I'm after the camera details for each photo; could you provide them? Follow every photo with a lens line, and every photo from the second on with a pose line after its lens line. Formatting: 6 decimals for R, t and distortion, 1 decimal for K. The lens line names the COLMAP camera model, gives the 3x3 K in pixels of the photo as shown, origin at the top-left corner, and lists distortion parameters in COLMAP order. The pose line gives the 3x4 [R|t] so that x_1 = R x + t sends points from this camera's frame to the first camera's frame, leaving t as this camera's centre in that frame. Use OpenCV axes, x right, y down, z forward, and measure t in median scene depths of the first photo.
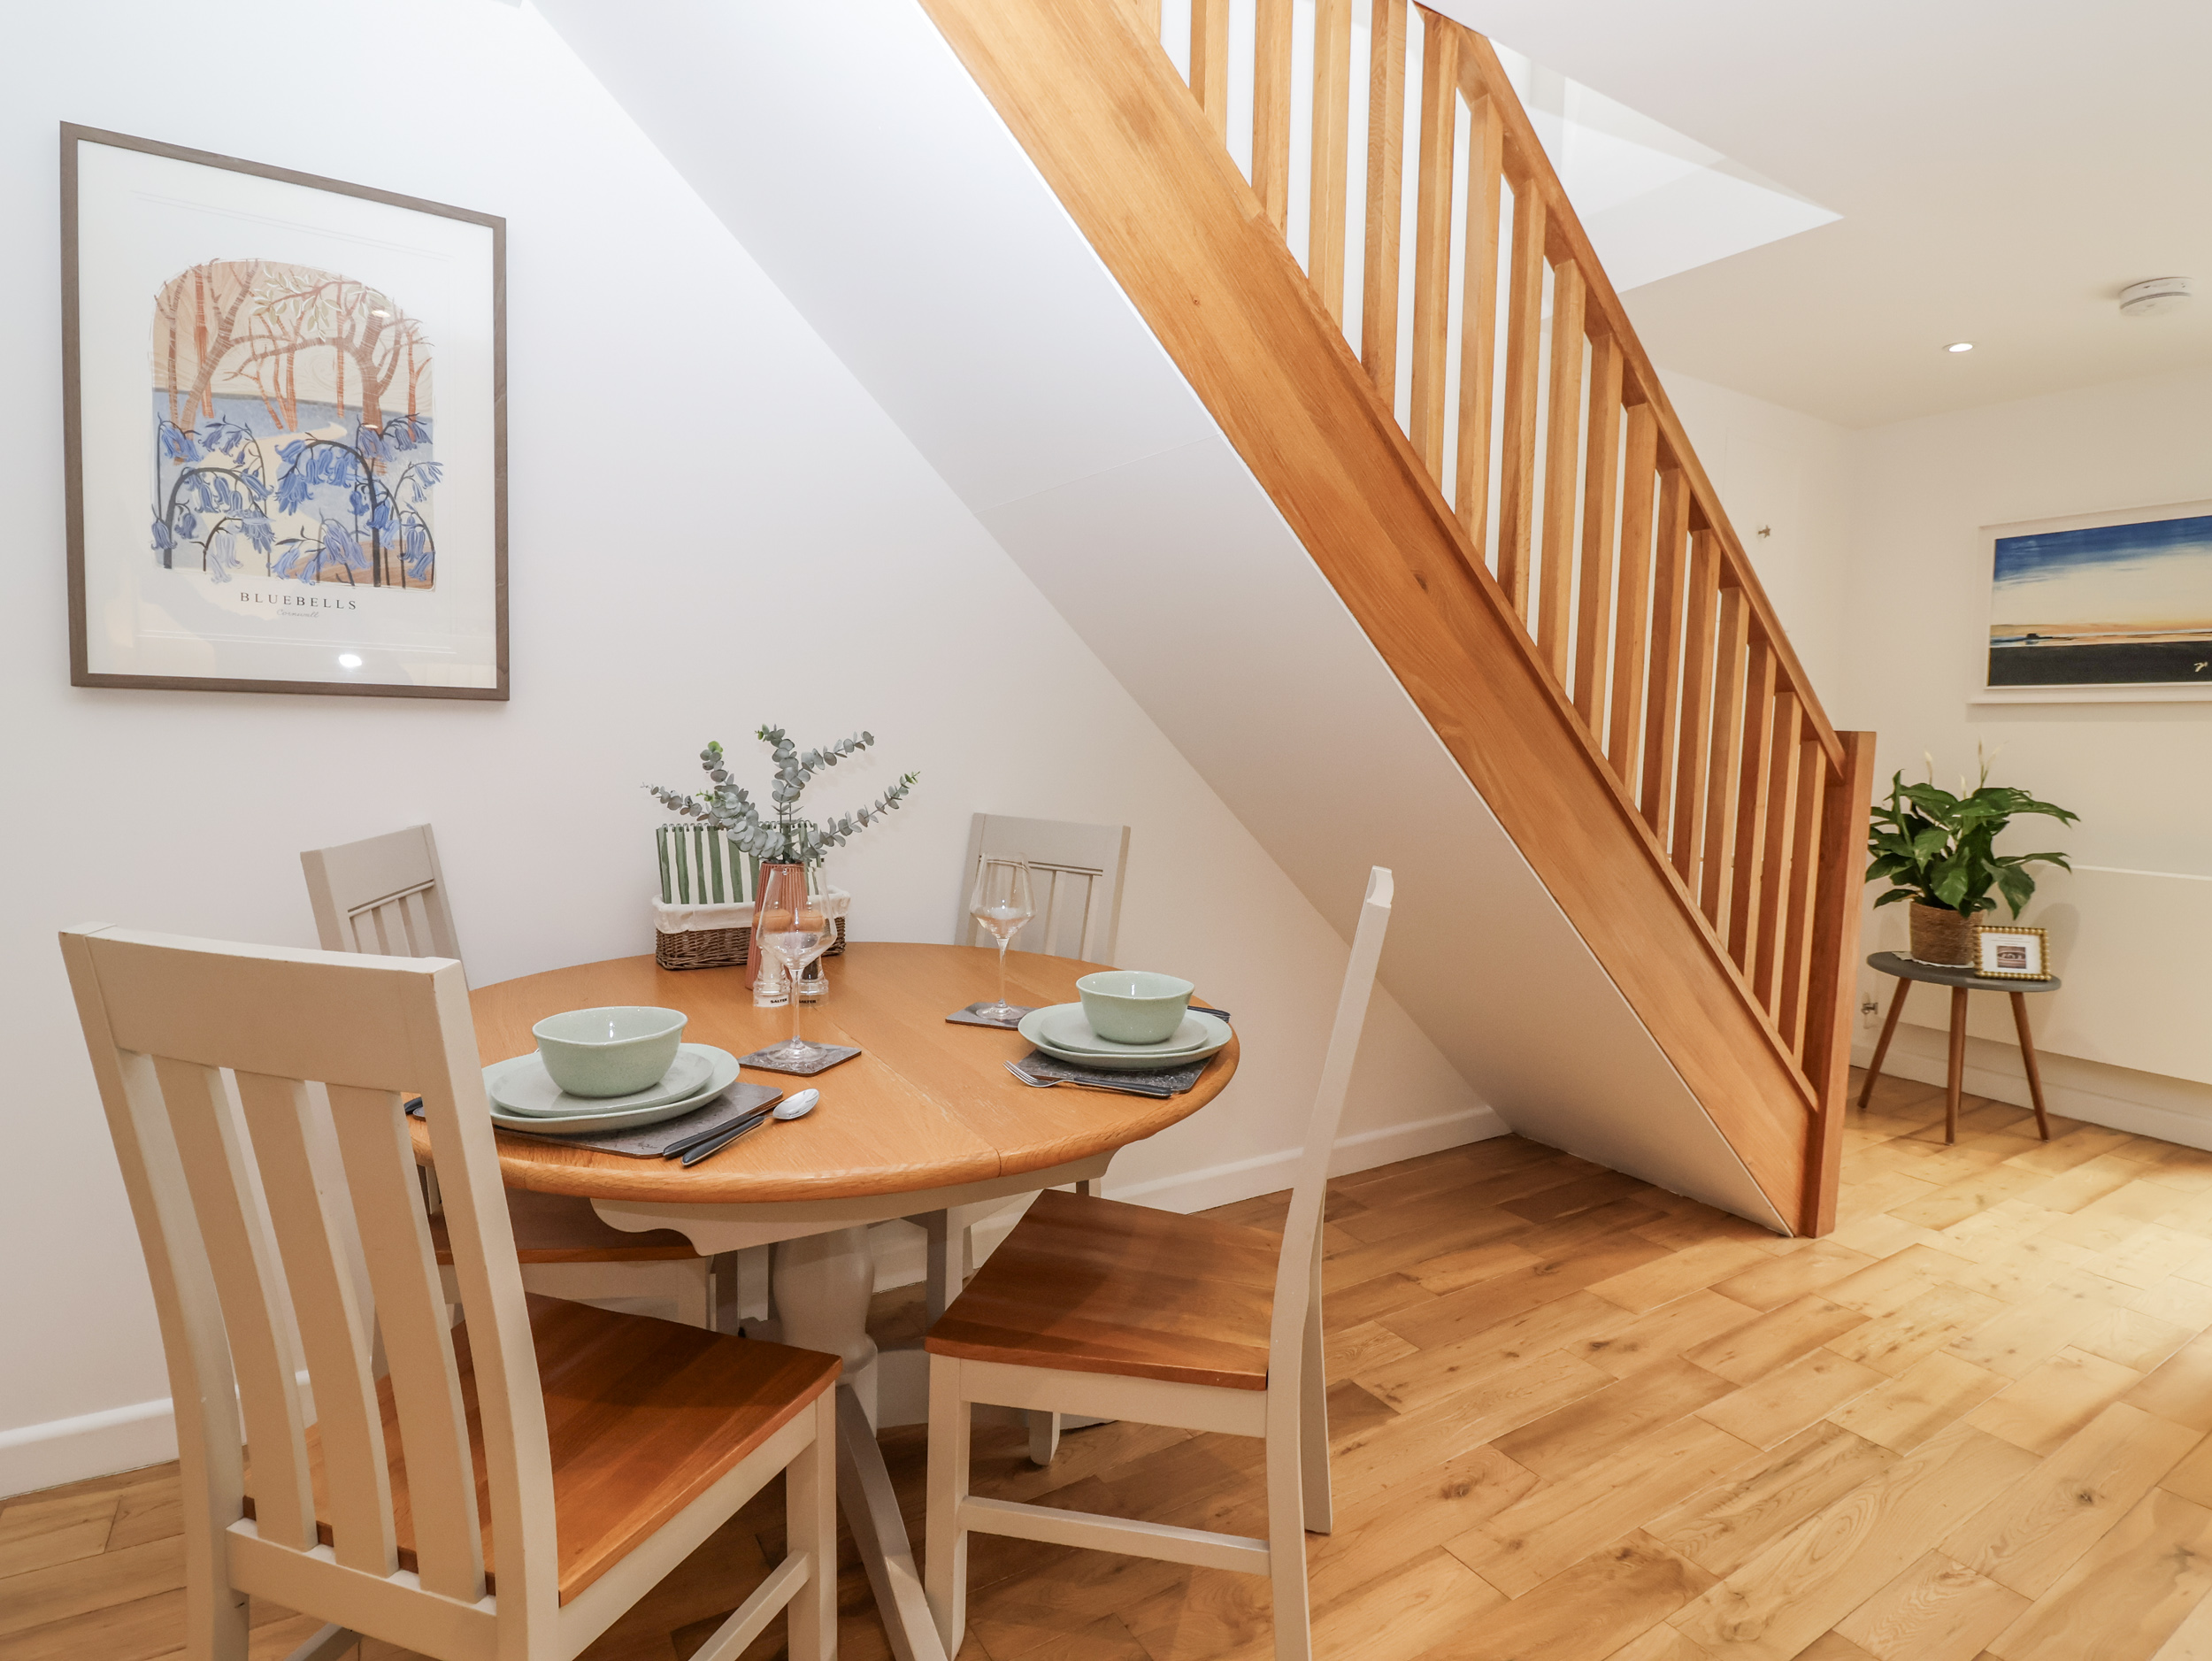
lens RADIAL K [[1141.2, 0, 1106.0], [0, 1141.2, 830.5], [0, 0, 1]] dist [-0.000730, -0.013636]
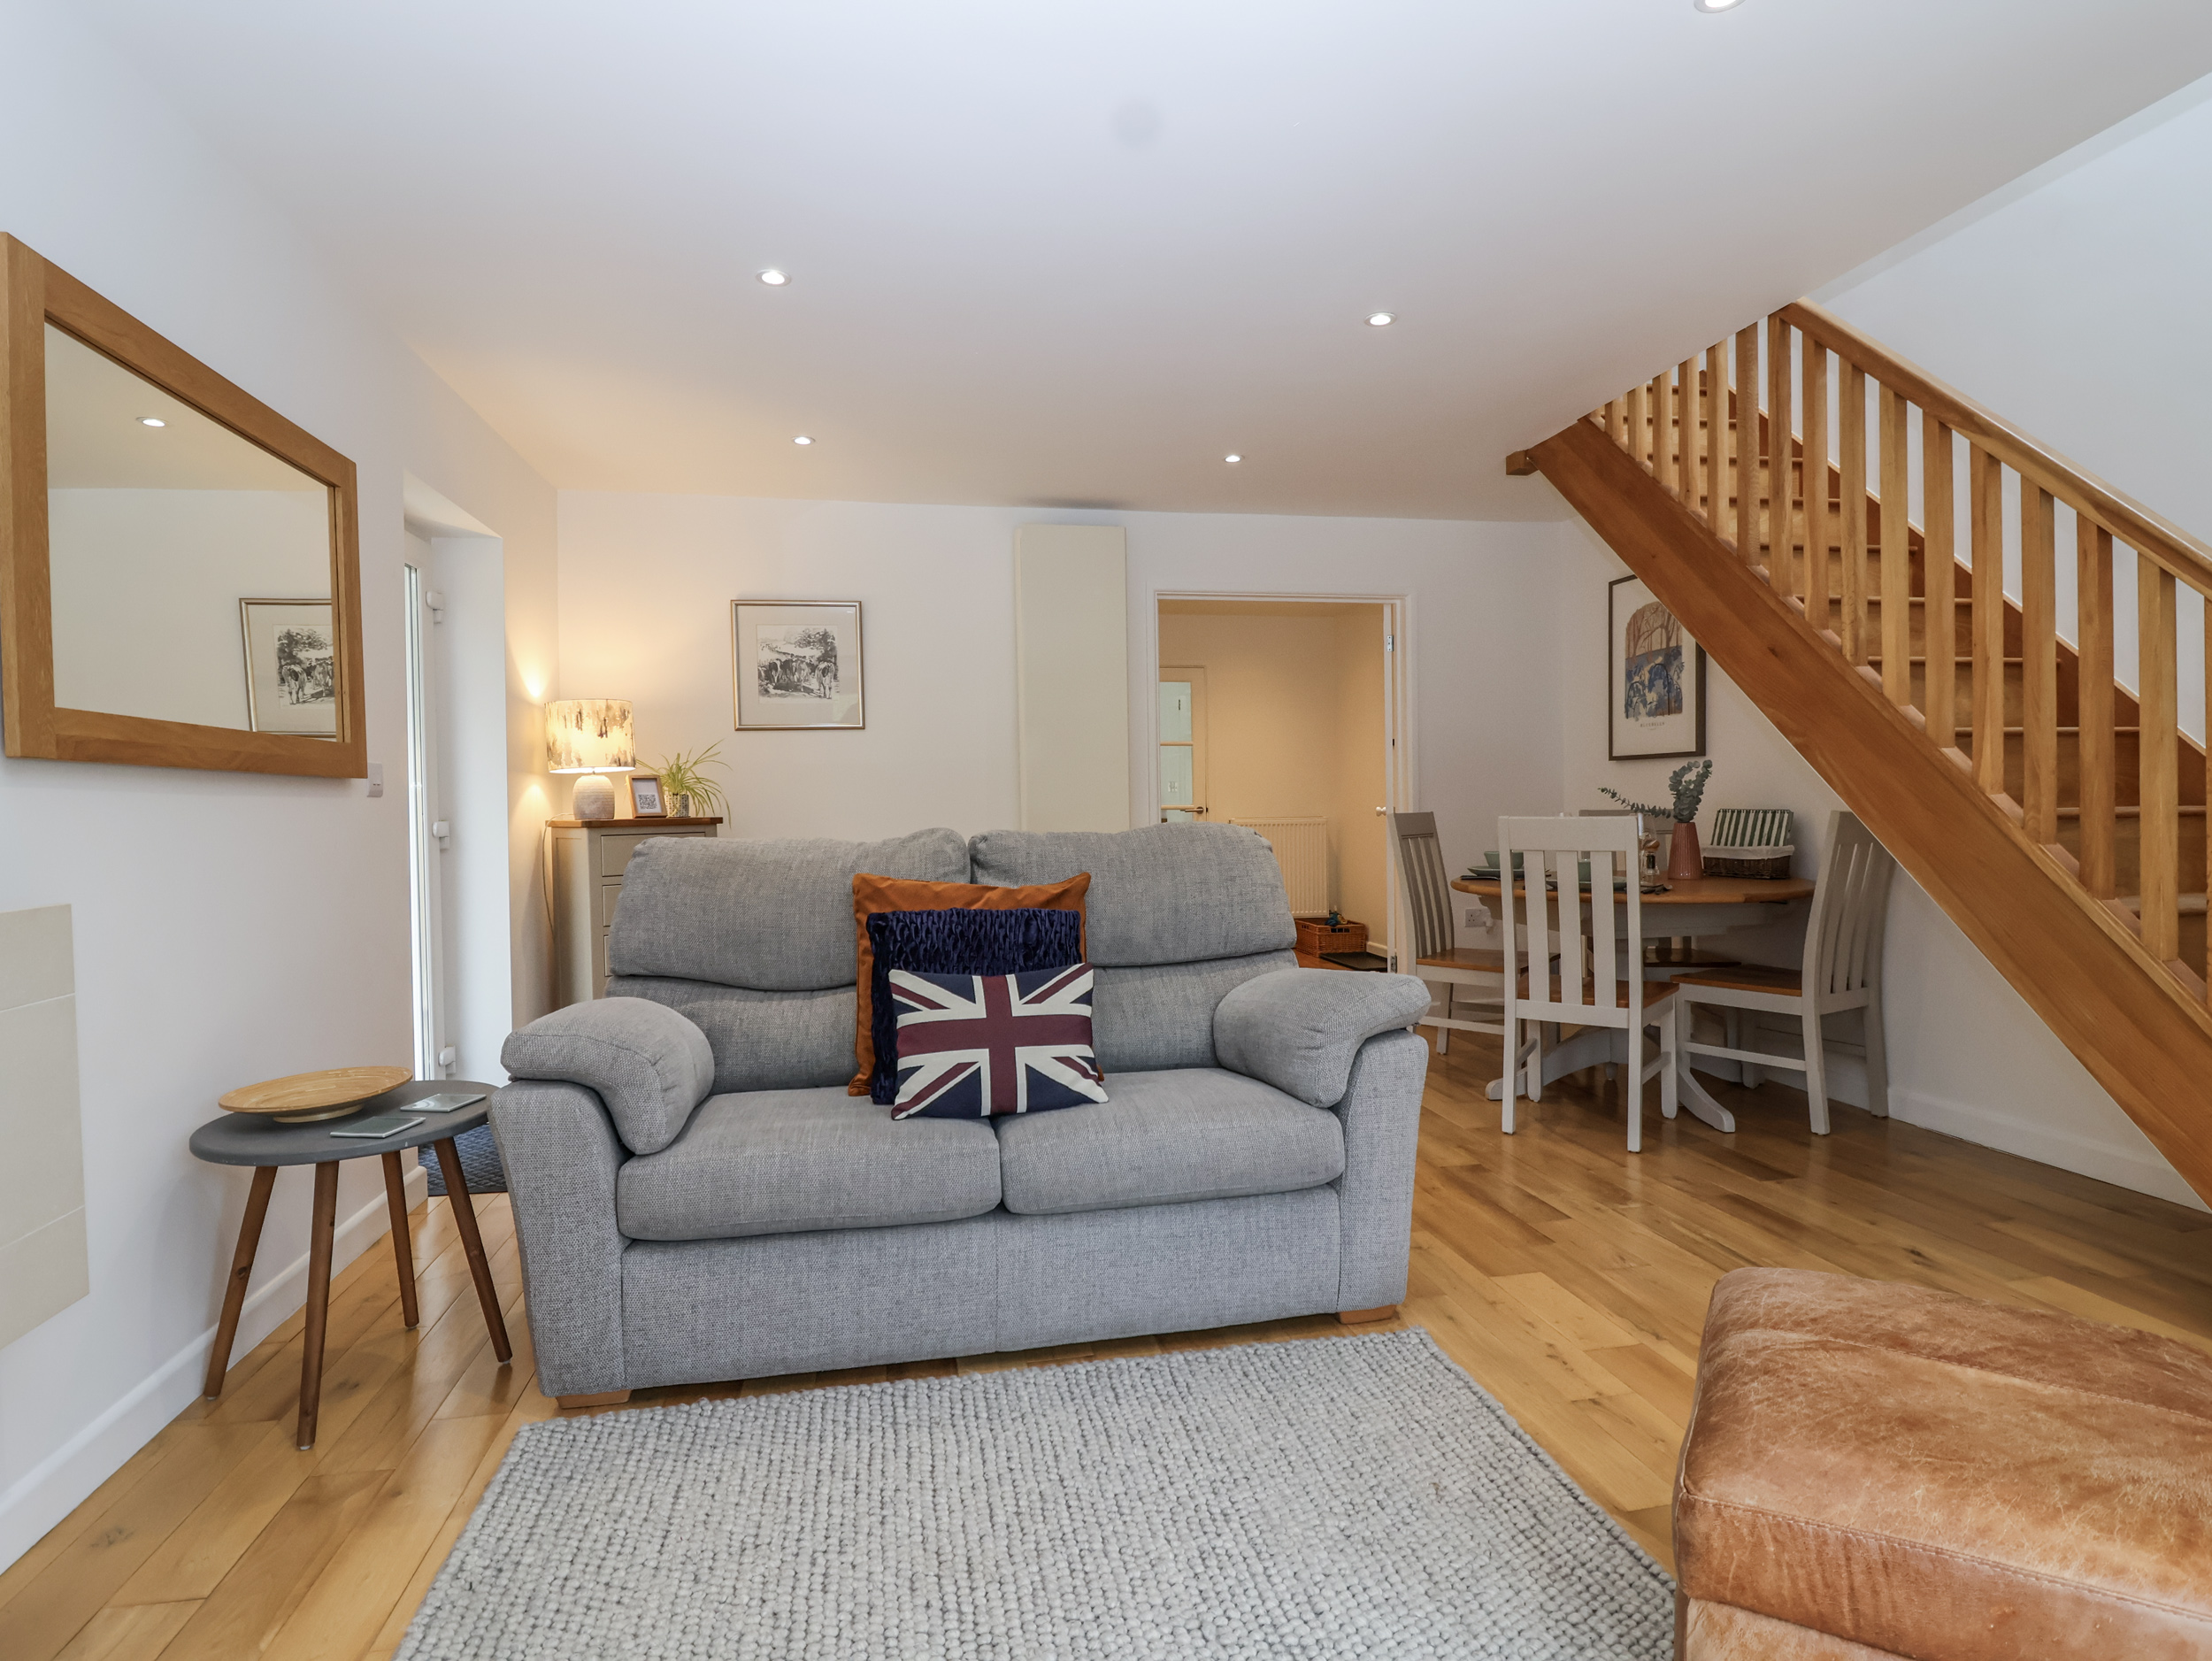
lens RADIAL K [[1141.2, 0, 1106.0], [0, 1141.2, 830.5], [0, 0, 1]] dist [-0.000730, -0.013636]
pose [[-0.358848, 0.006099, -0.933376, 2.245948], [-0.067541, 0.997188, 0.032483, 0.049660], [0.930949, 0.074697, -0.357427, 0.758802]]
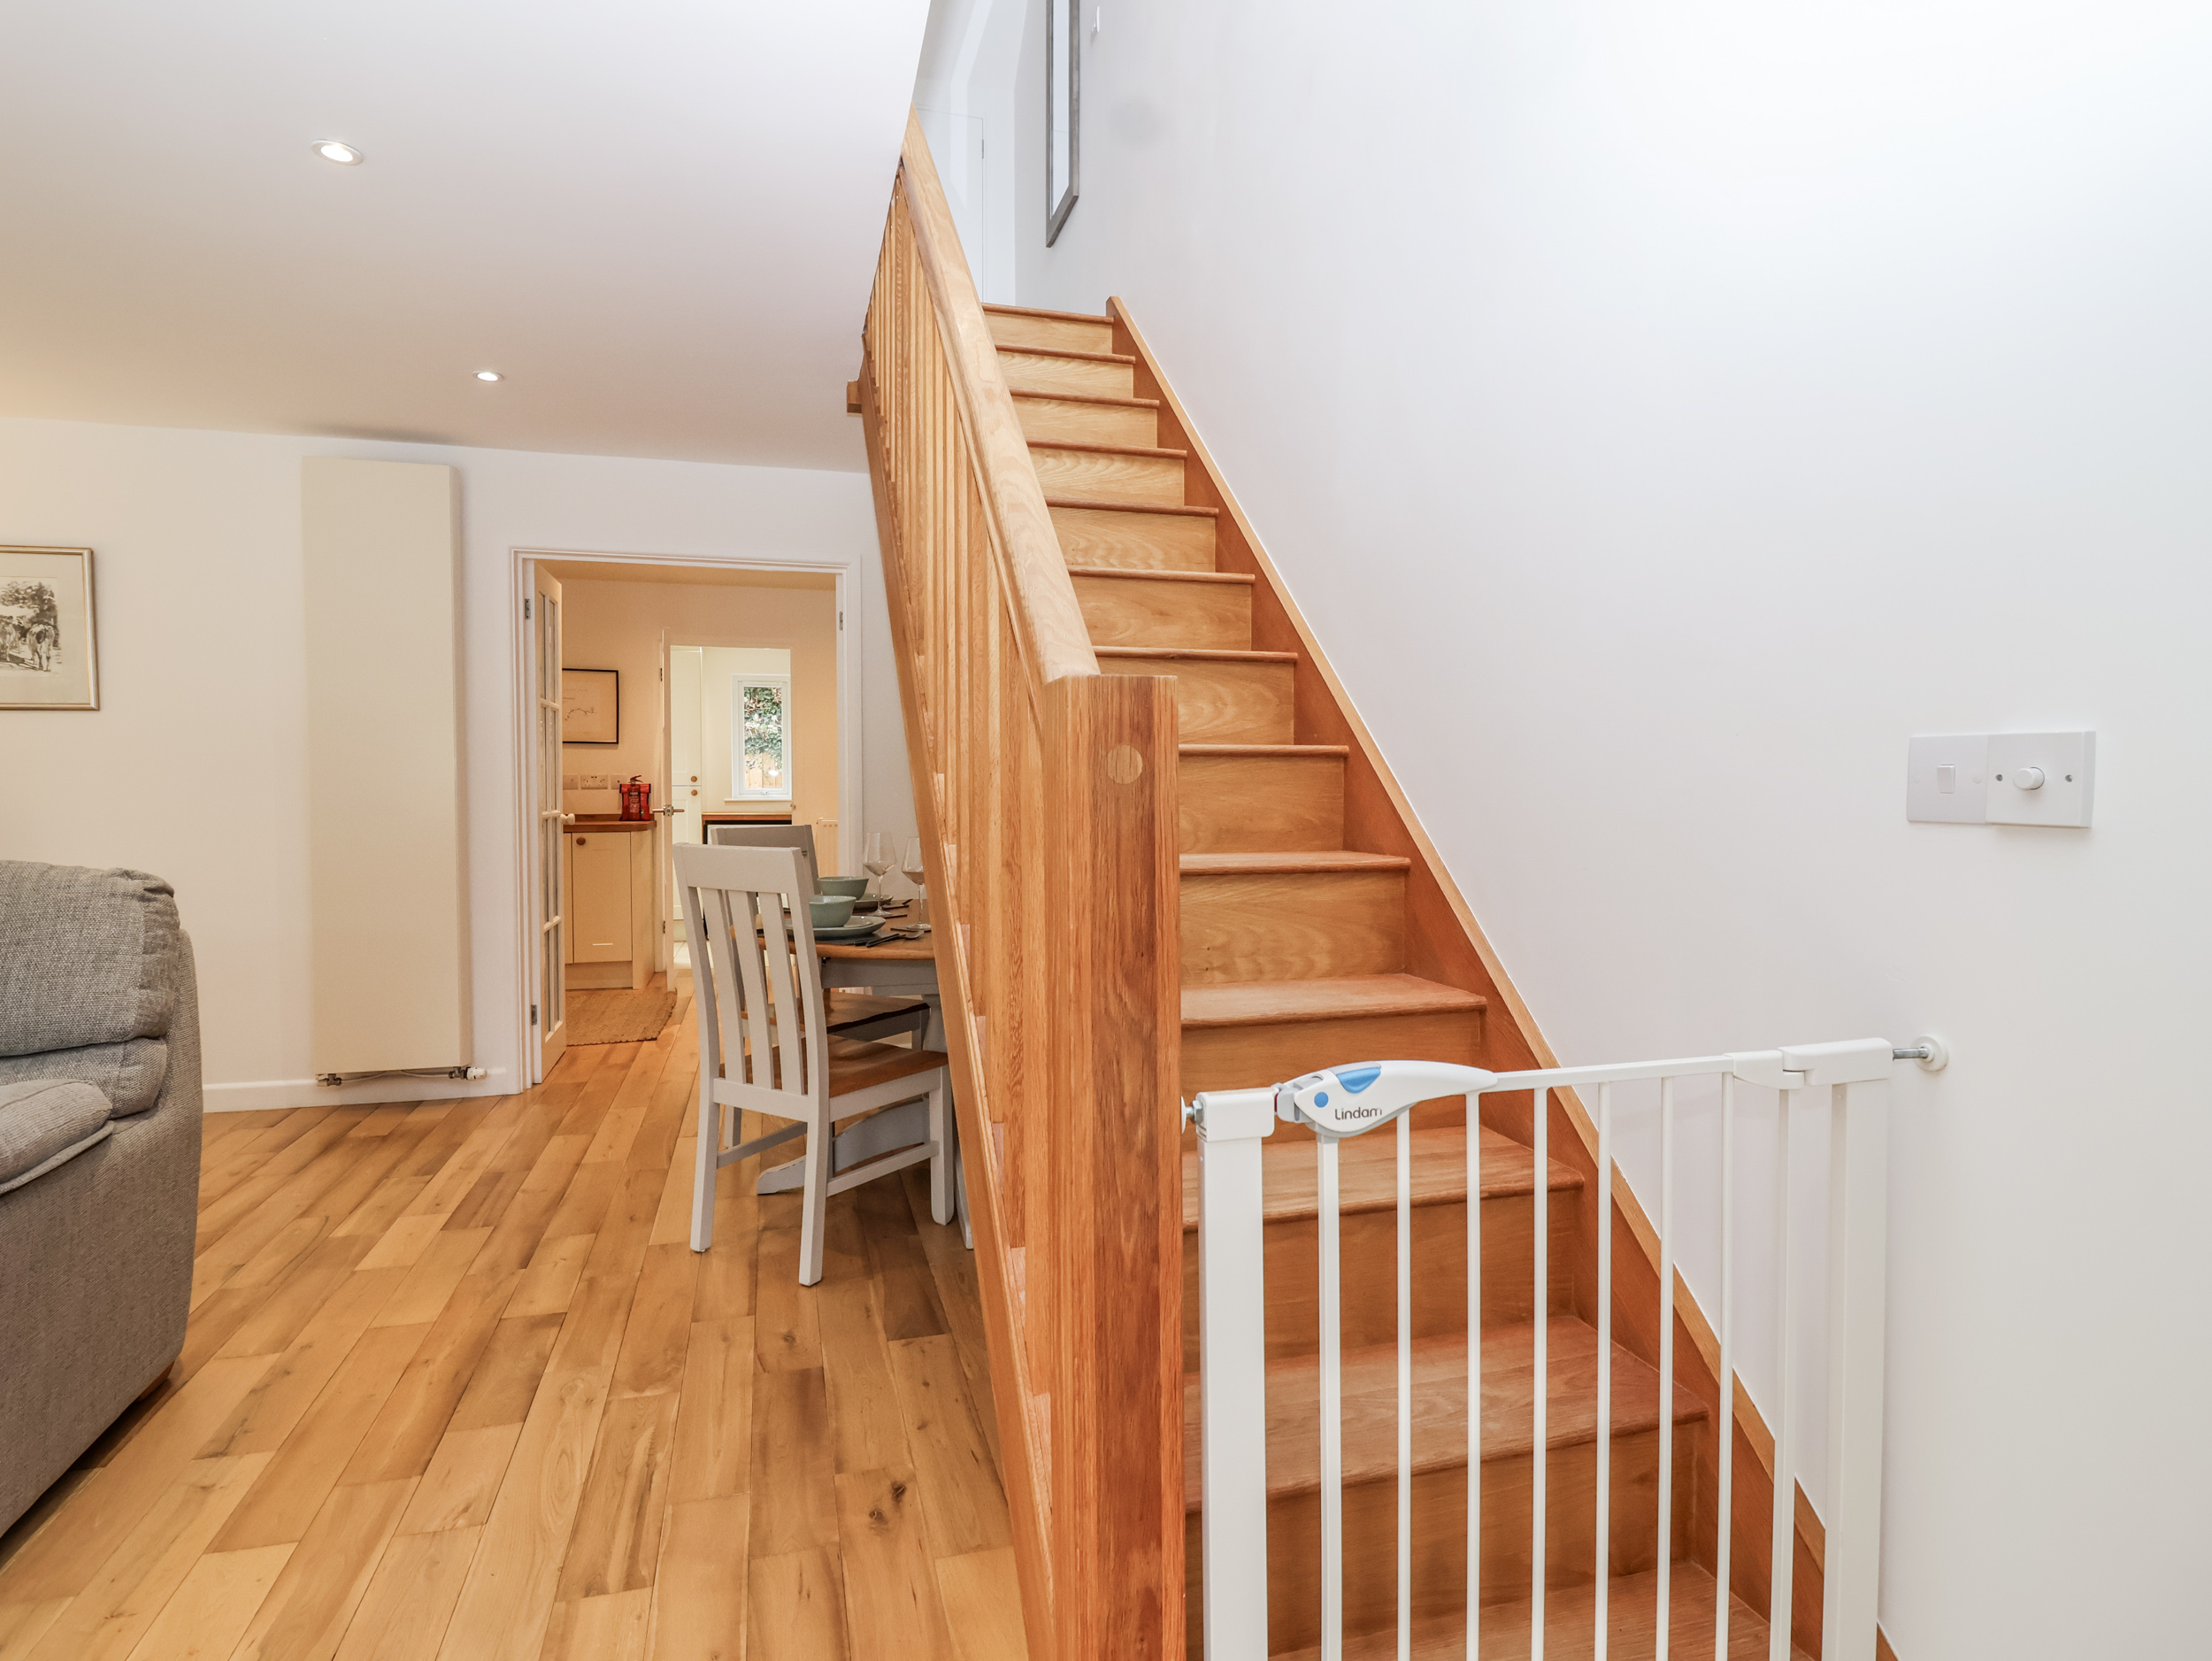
lens RADIAL K [[1150.5, 0, 1096.6], [0, 1150.5, 823.8], [0, 0, 1]] dist [0.003829, -0.010845]
pose [[-0.282413, 0.012023, -0.959218, 1.464832], [-0.082476, 0.995915, 0.036765, -0.084627], [0.955741, 0.089496, -0.280267, 1.645548]]
